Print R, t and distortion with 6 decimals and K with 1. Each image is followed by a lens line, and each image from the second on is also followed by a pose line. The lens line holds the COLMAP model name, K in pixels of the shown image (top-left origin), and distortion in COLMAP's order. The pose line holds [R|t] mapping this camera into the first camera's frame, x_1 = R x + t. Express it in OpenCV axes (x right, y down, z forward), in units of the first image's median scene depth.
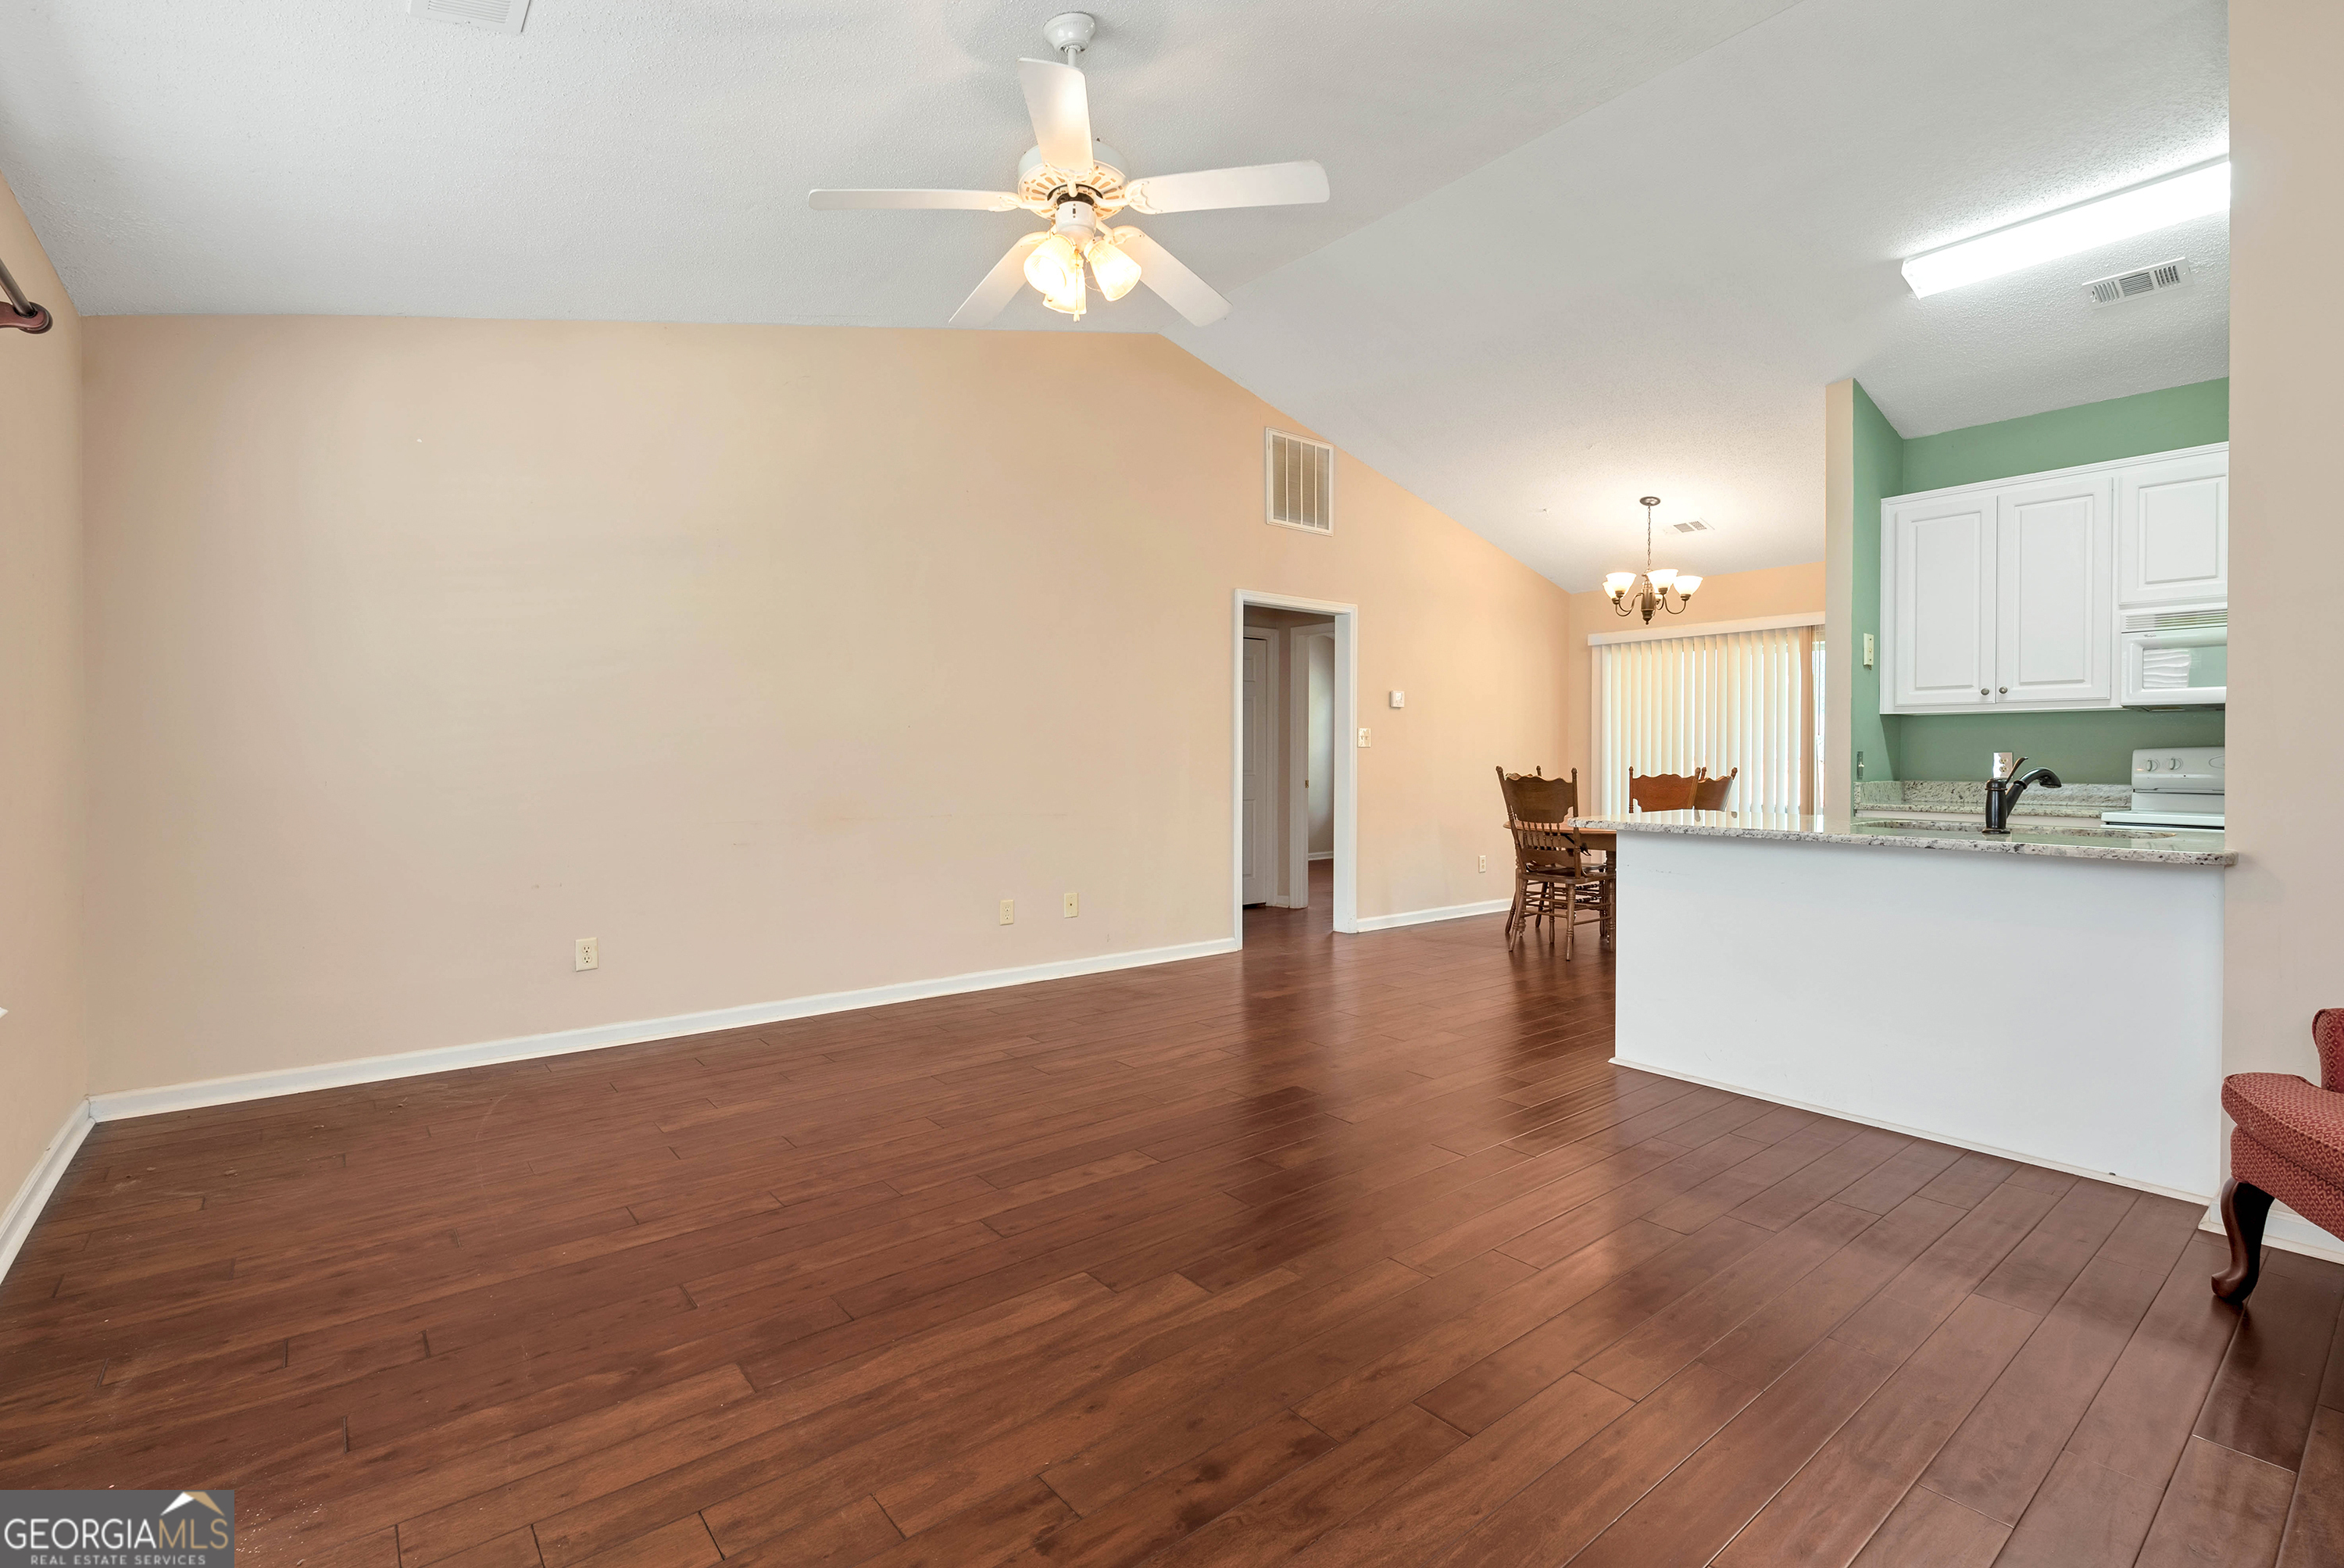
lens RADIAL K [[1049.4, 0, 1176.2], [0, 1049.4, 765.4], [0, 0, 1]] dist [0.000185, -0.000158]
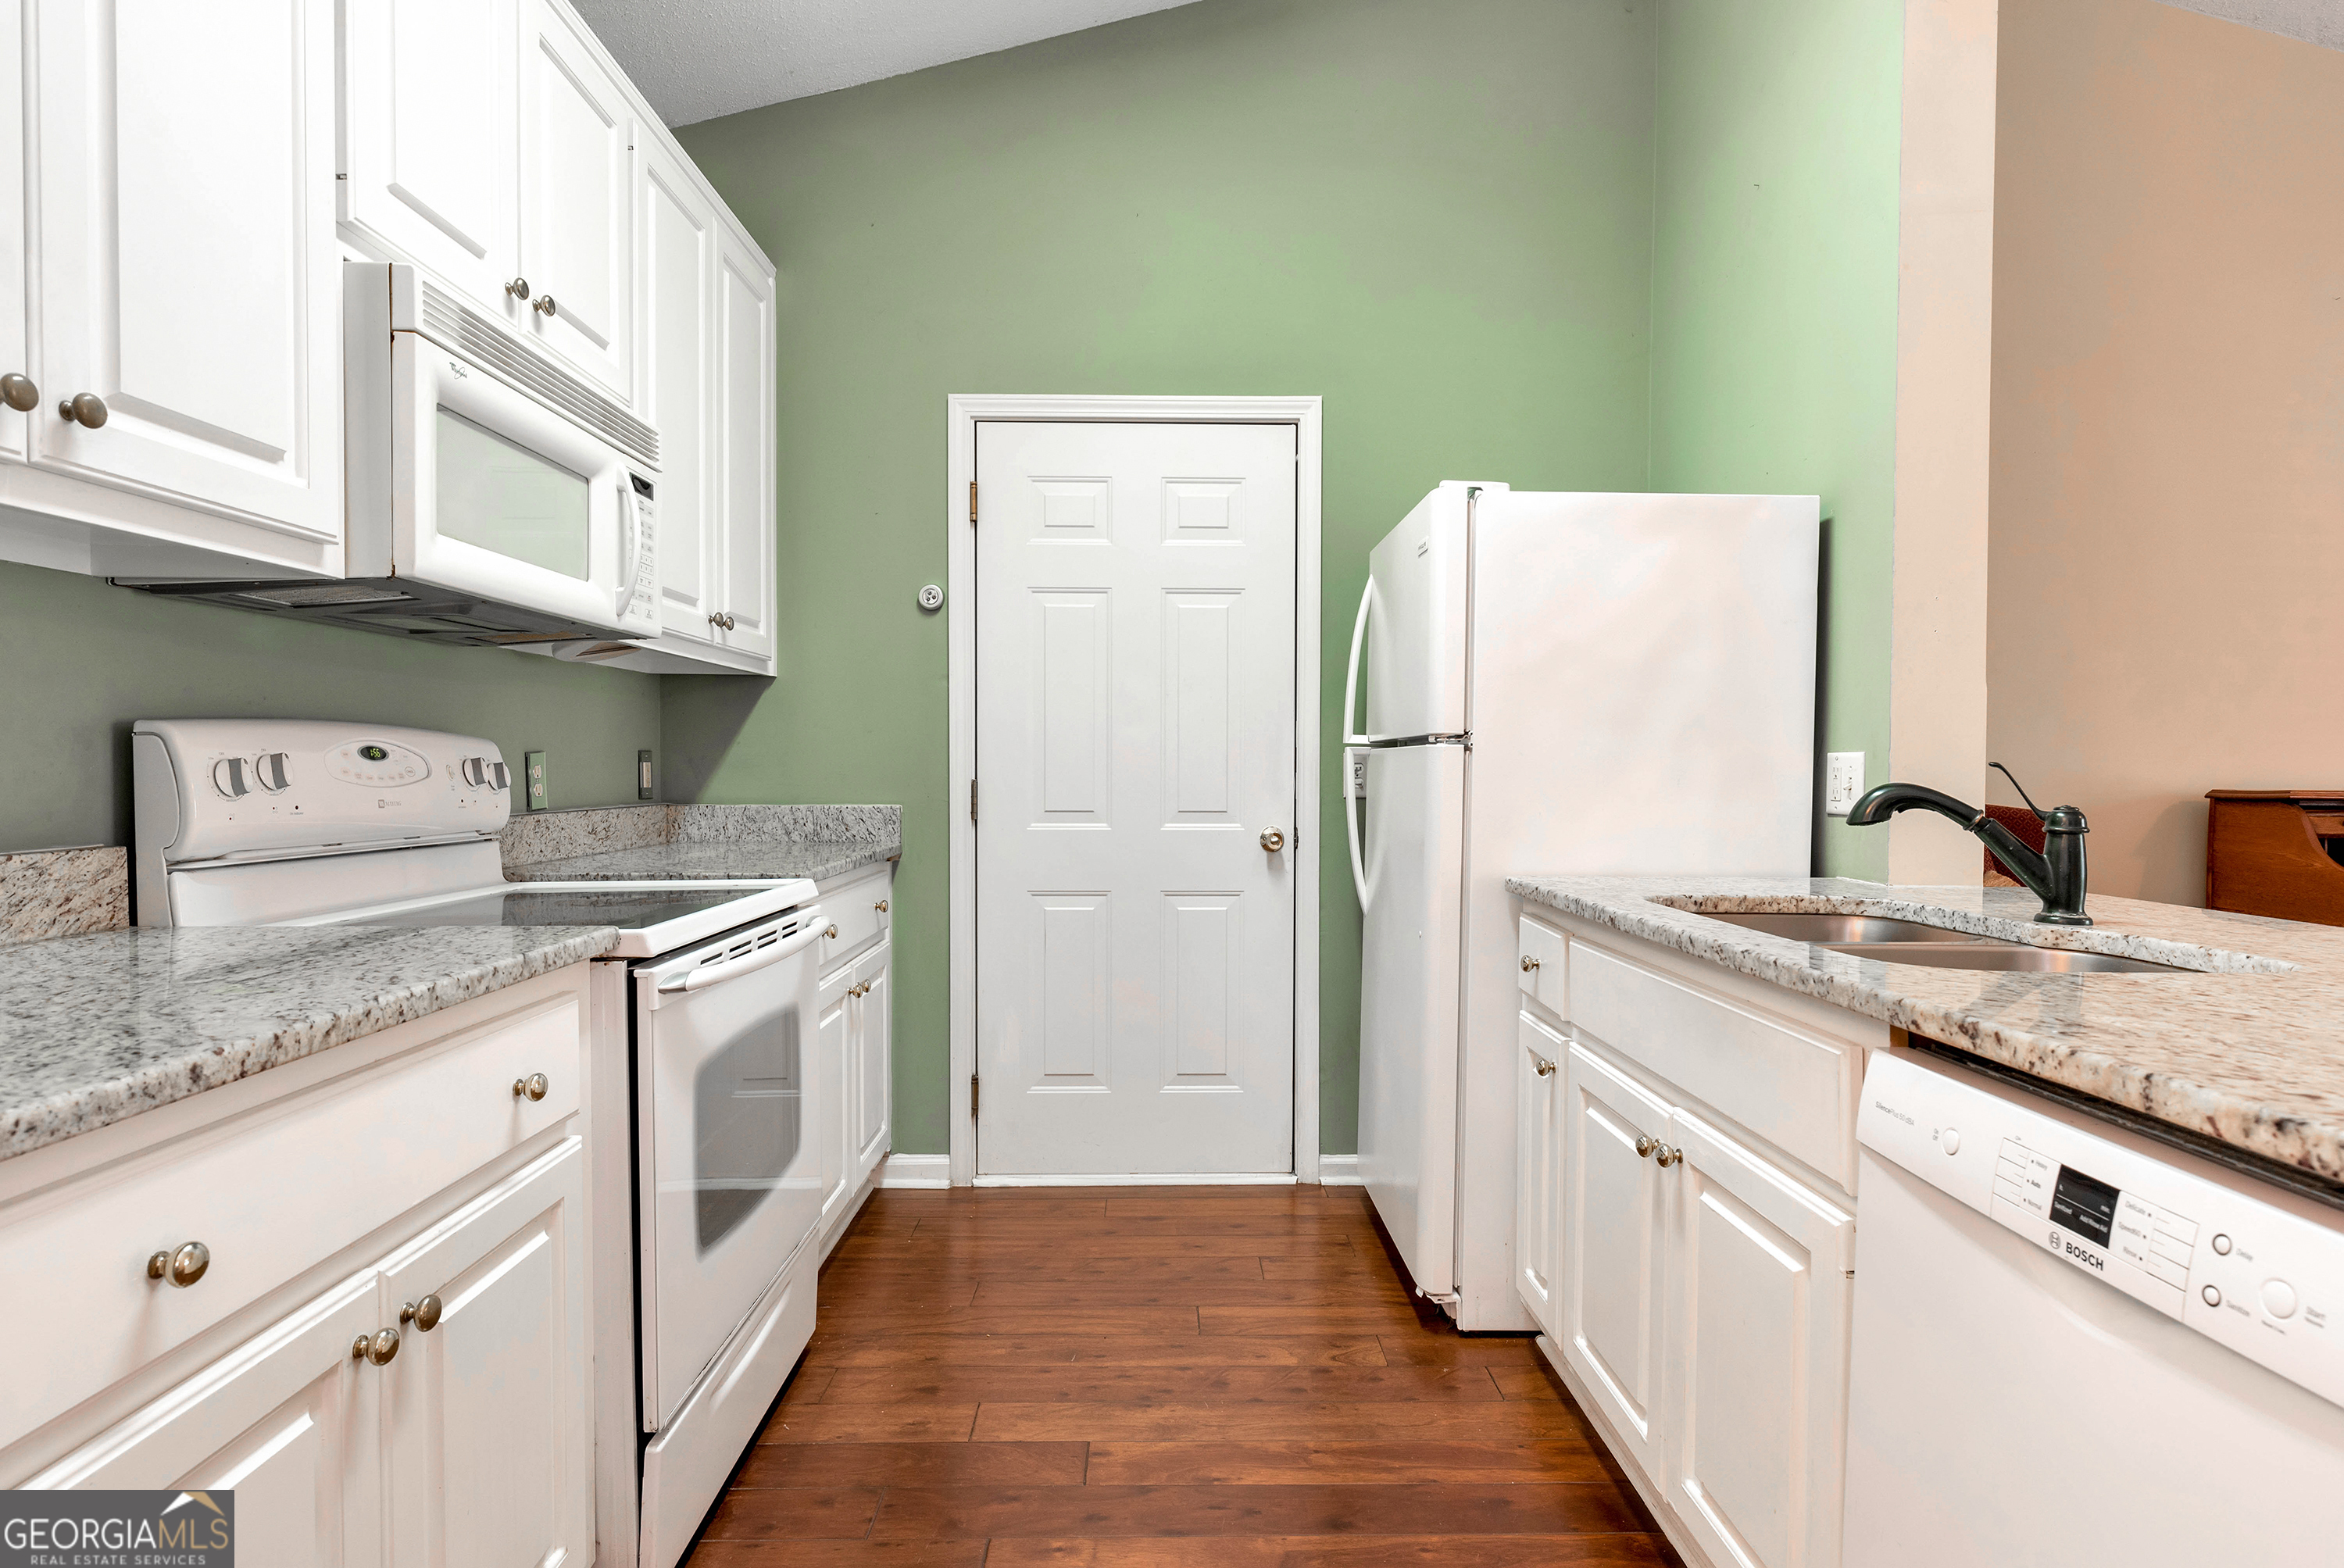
lens RADIAL K [[1204.1, 0, 1181.5], [0, 1204.1, 791.8], [0, 0, 1]] dist [-0.001179, -0.001071]
pose [[-0.790828, -0.020283, 0.611702, 0.602121], [-0.002850, 0.999562, 0.029459, -0.008095], [-0.612031, 0.021554, -0.790540, 1.318152]]
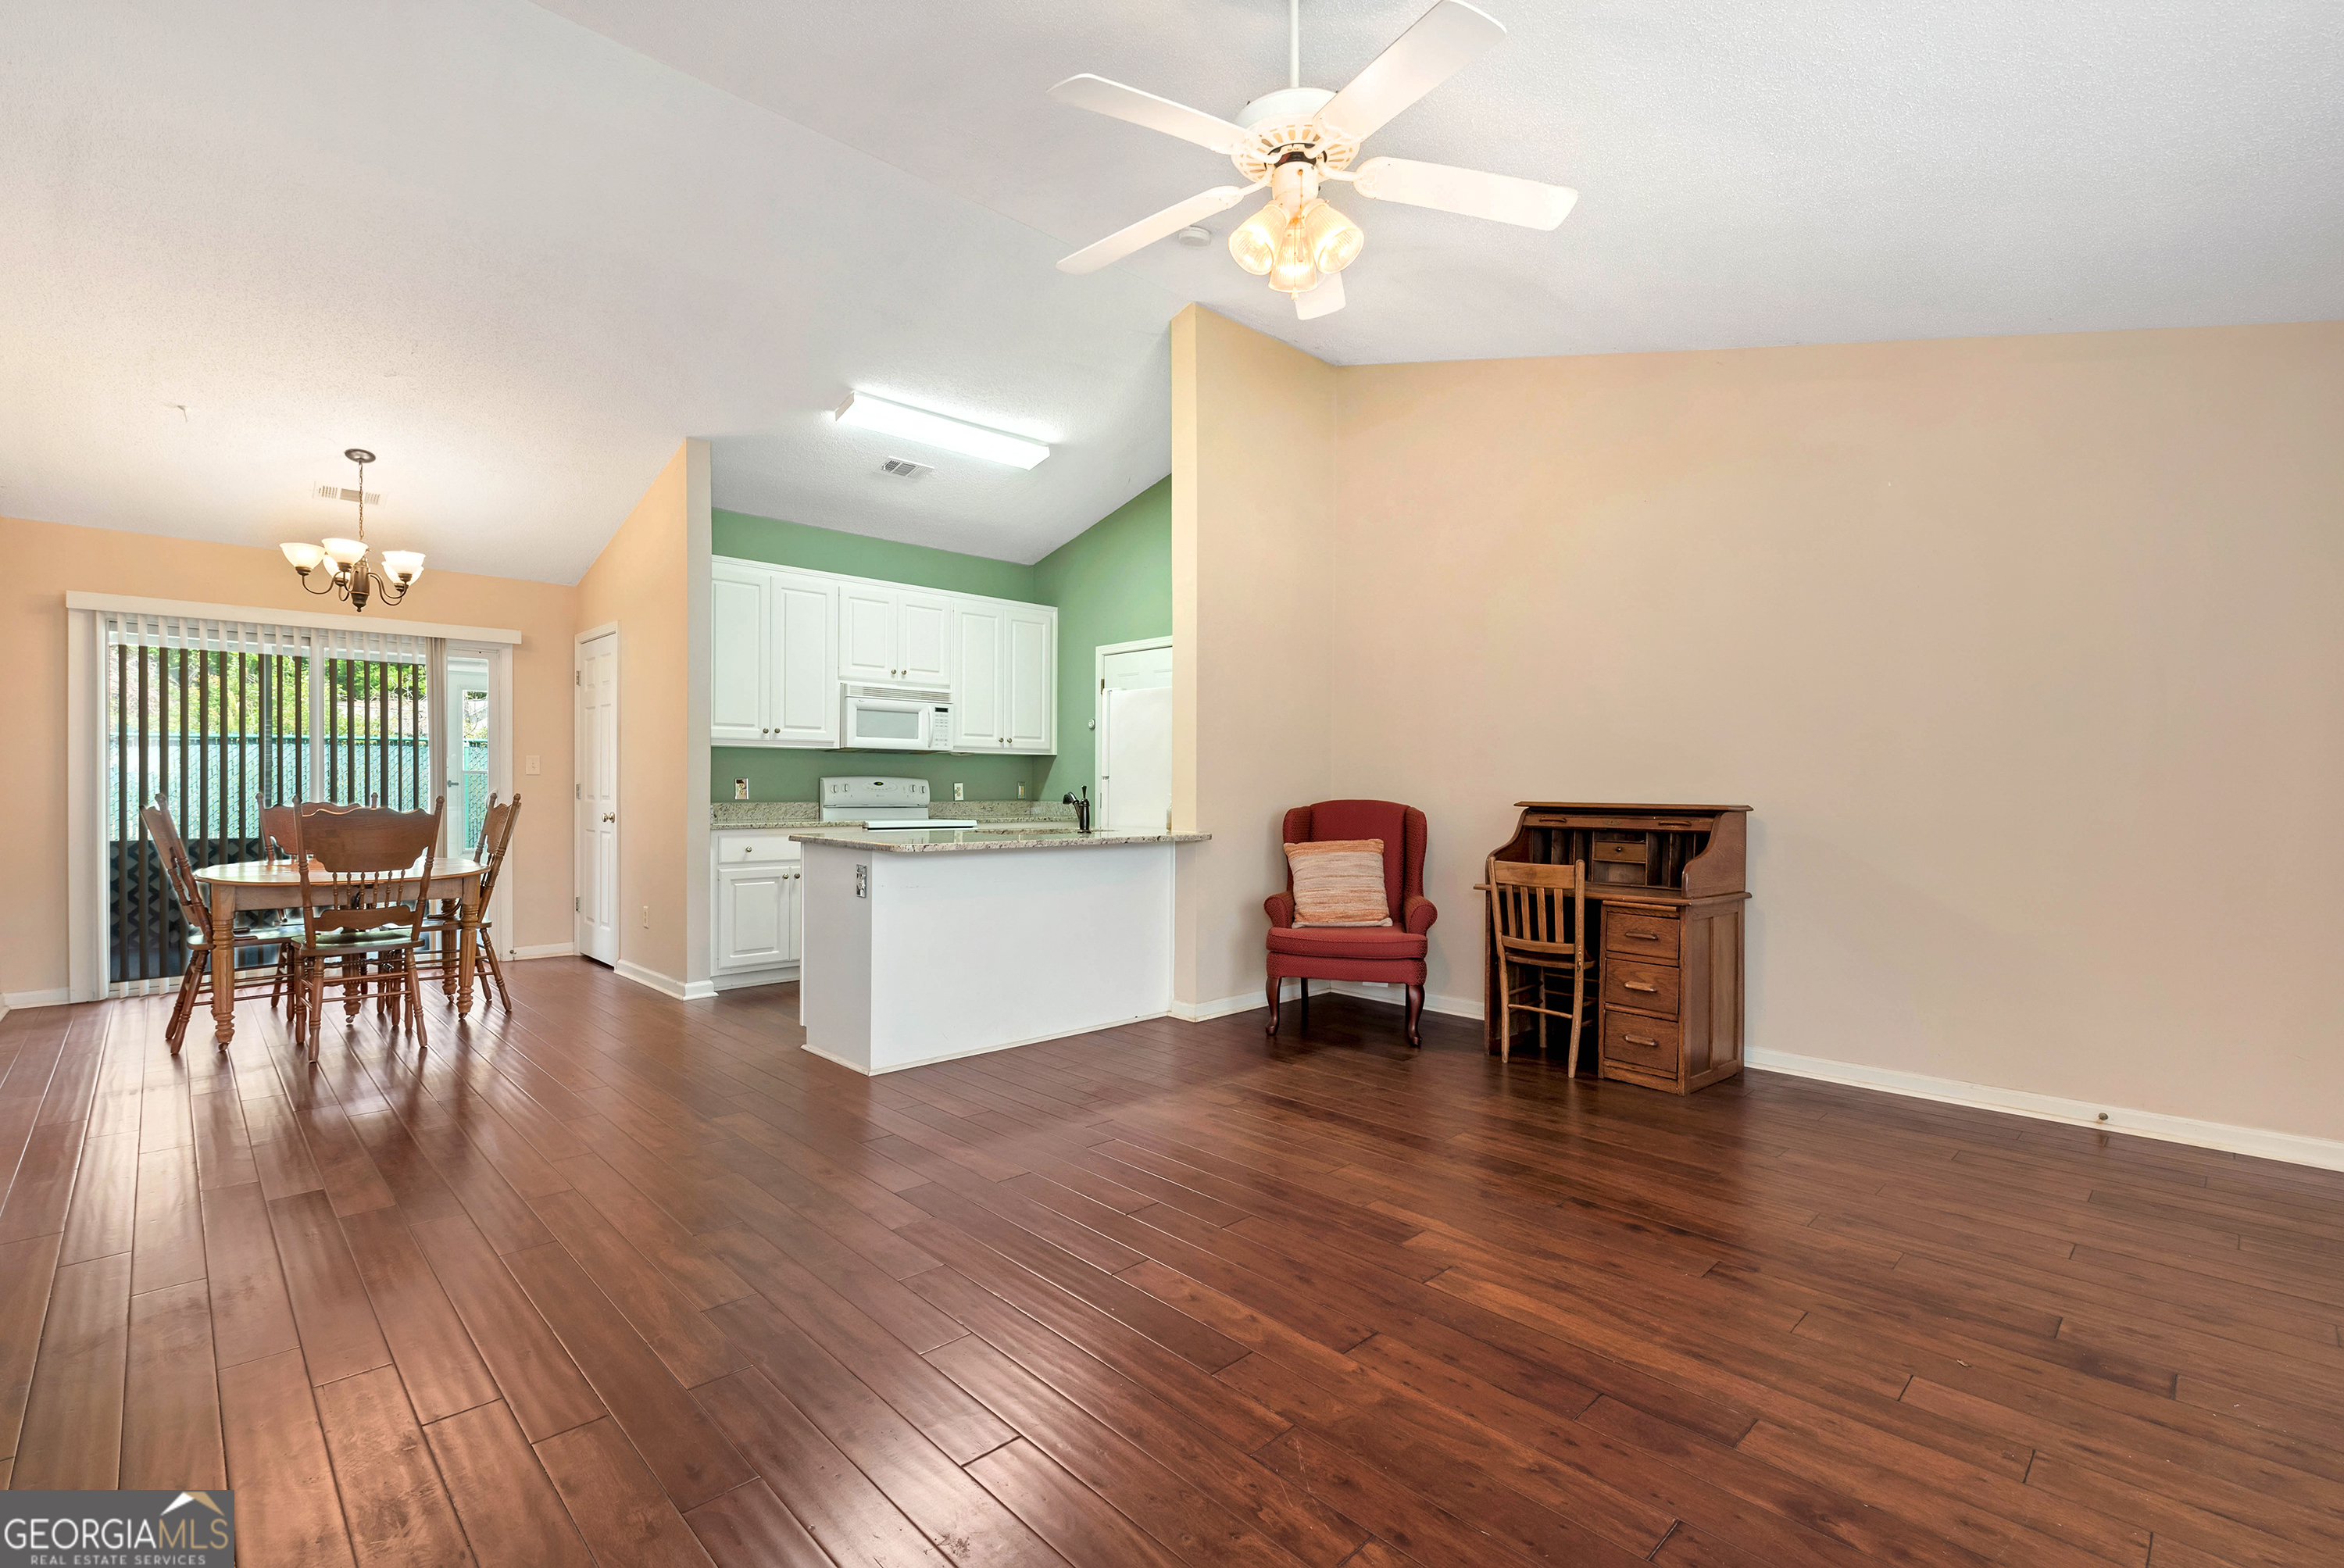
lens RADIAL K [[1049.4, 0, 1164.6], [0, 1049.4, 789.0], [0, 0, 1]] dist [0.000185, -0.000158]
pose [[-0.077985, -0.006408, 0.996934, -0.651383], [0.001167, 0.999978, 0.006518, -0.010517], [-0.996954, 0.001672, -0.077976, 0.787366]]
